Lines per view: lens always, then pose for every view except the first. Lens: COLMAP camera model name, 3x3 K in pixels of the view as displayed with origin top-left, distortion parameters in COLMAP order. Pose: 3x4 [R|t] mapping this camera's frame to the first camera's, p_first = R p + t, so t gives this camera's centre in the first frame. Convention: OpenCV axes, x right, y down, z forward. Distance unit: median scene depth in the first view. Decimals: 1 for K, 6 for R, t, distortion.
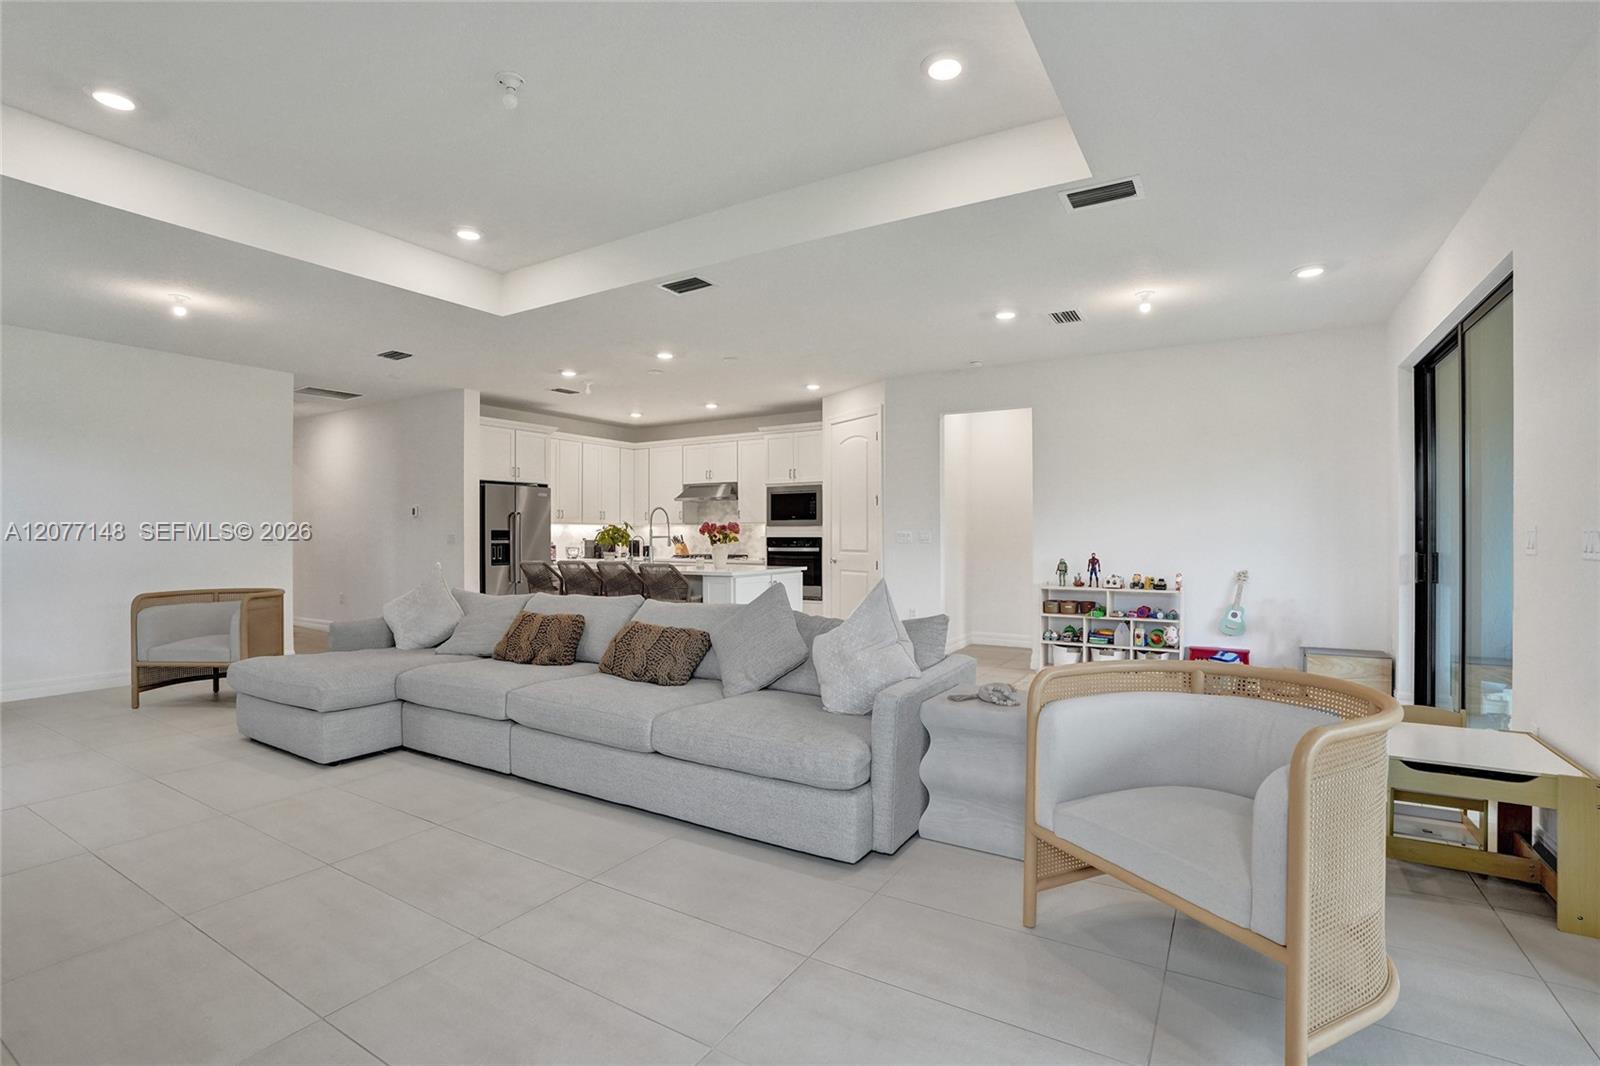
lens RADIAL K [[746.9, 0, 791.7], [0, 746.9, 537.7], [0, 0, 1]] dist [-0.064802, 0.019663]
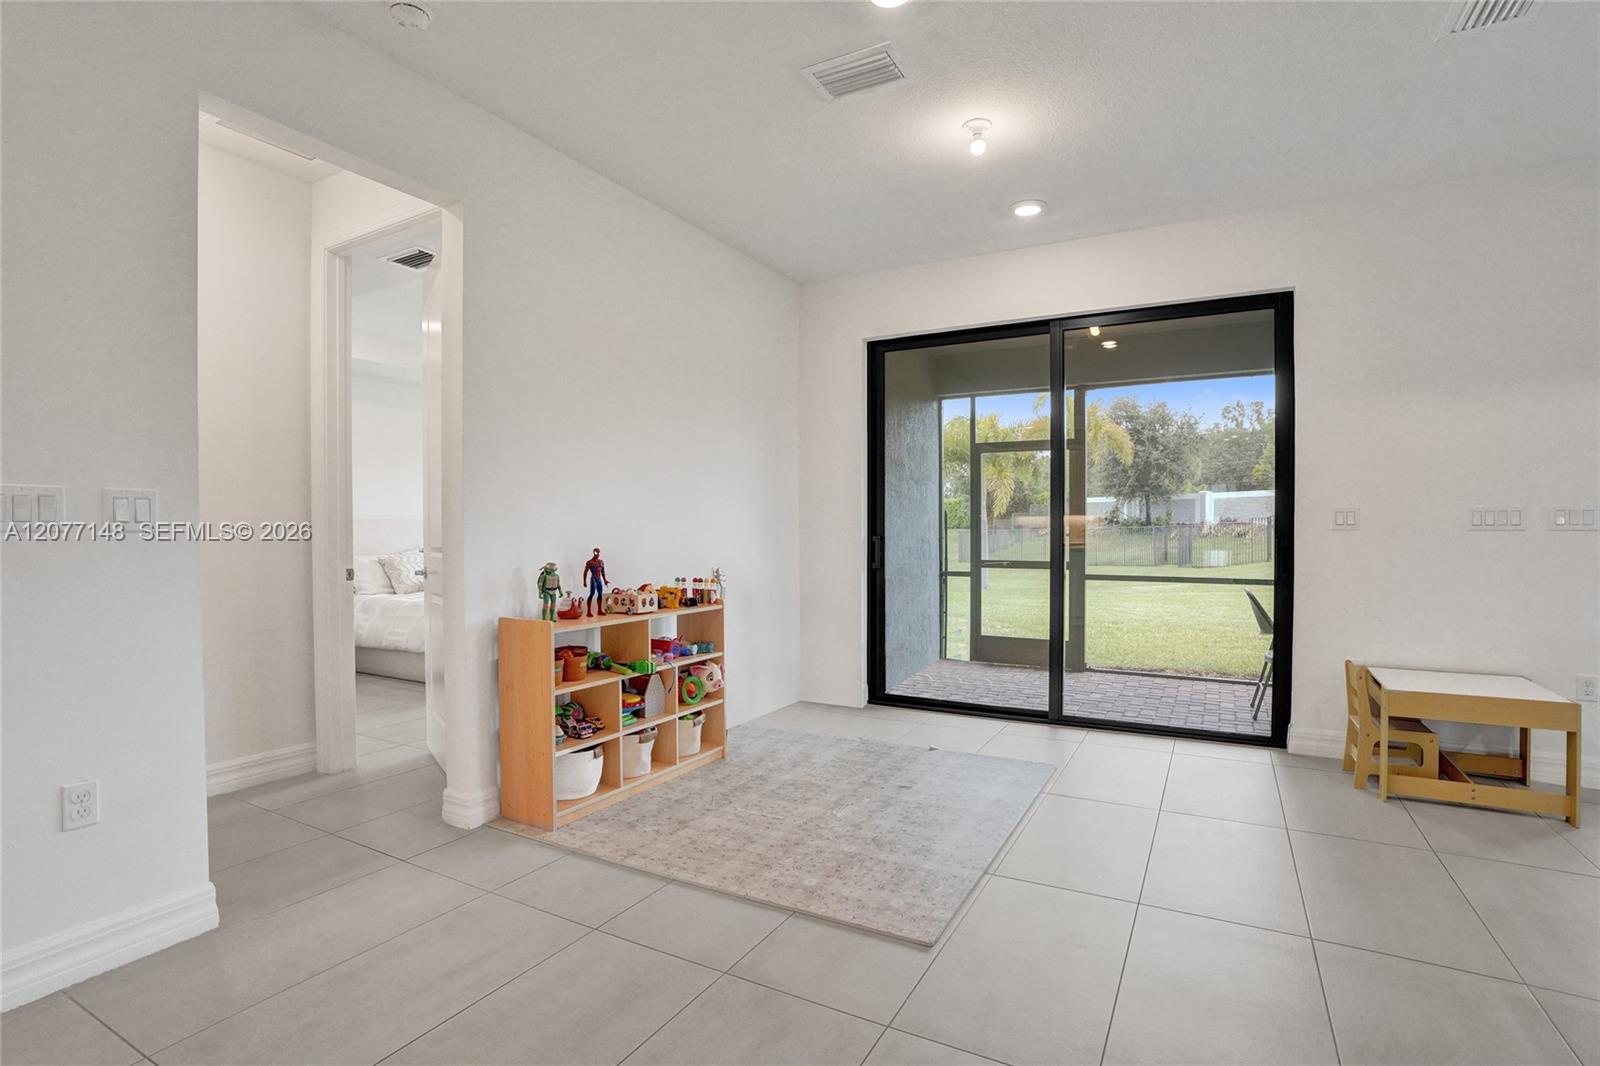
lens RADIAL K [[795.4, 0, 802.2], [0, 795.4, 542.6], [0, 0, 1]] dist [-0.030416, 0.002984]
pose [[-0.060547, -0.017356, 0.998014, -0.106036], [0.003017, 0.999841, 0.017571, 0.006356], [-0.998161, 0.004075, -0.060485, 0.701574]]
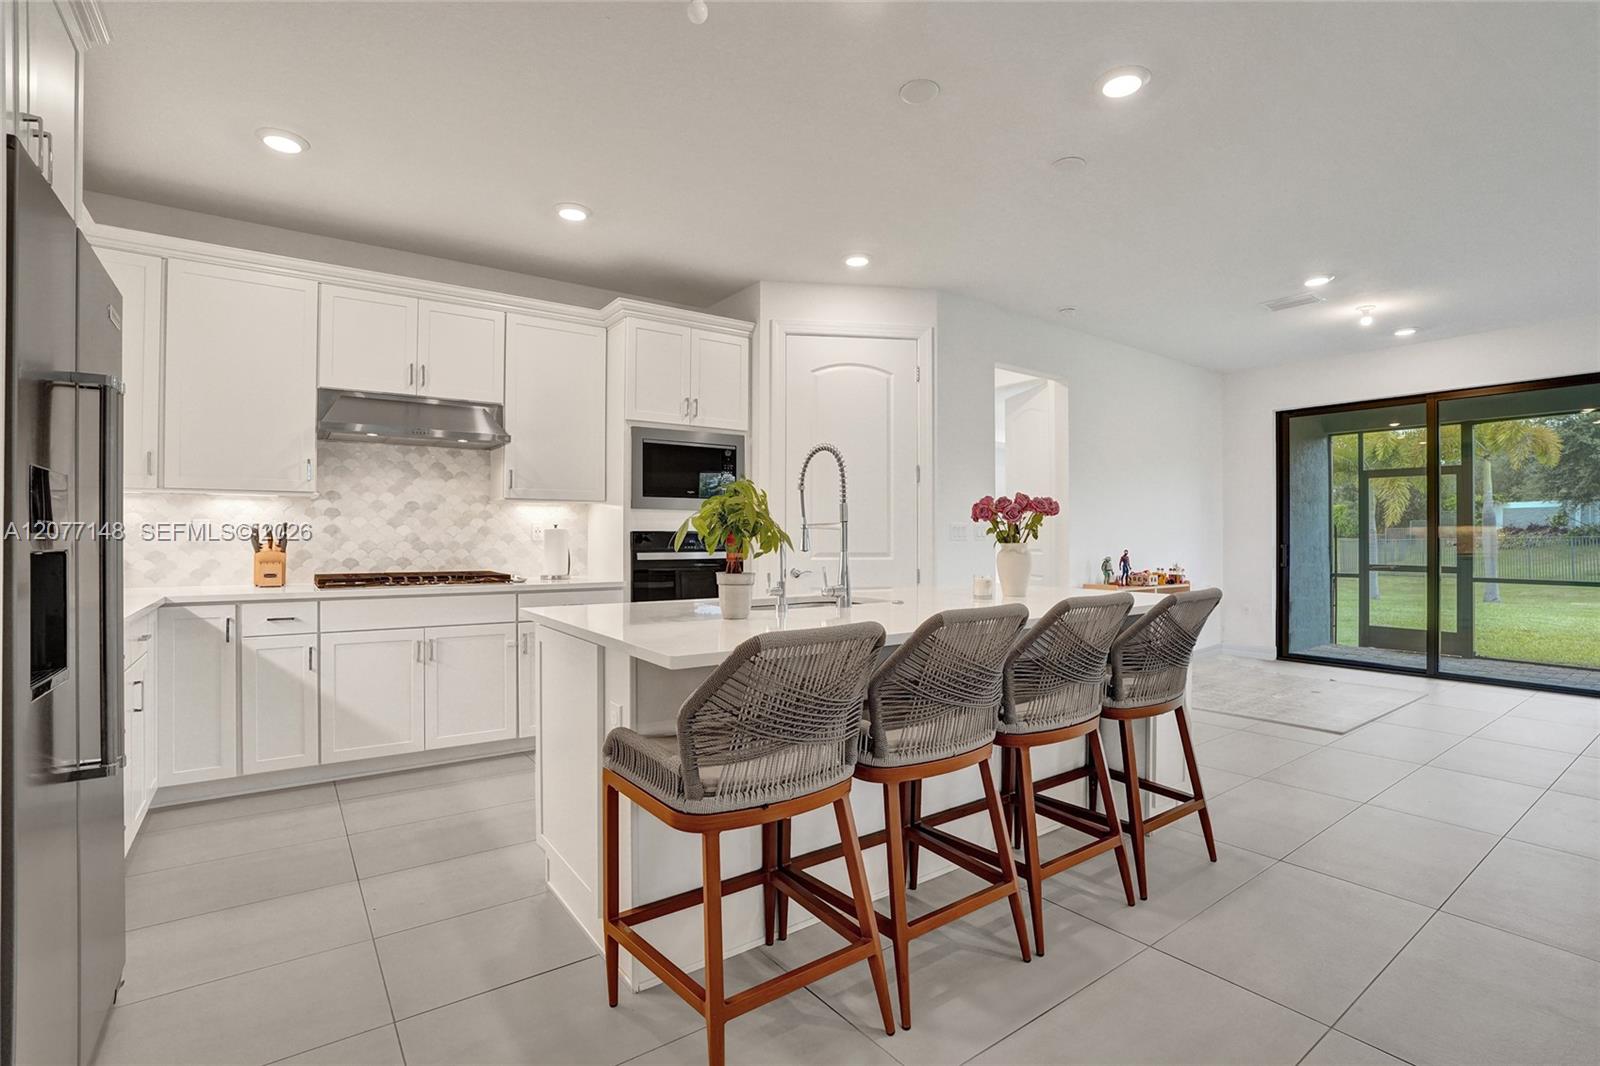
lens RADIAL K [[746.9, 0, 792.7], [0, 746.9, 533.8], [0, 0, 1]] dist [-0.064802, 0.019663]
pose [[0.381918, 0.005290, 0.924181, -0.480847], [0.001740, 0.999978, -0.006443, 0.004595], [-0.924195, 0.004068, 0.381900, 0.809873]]
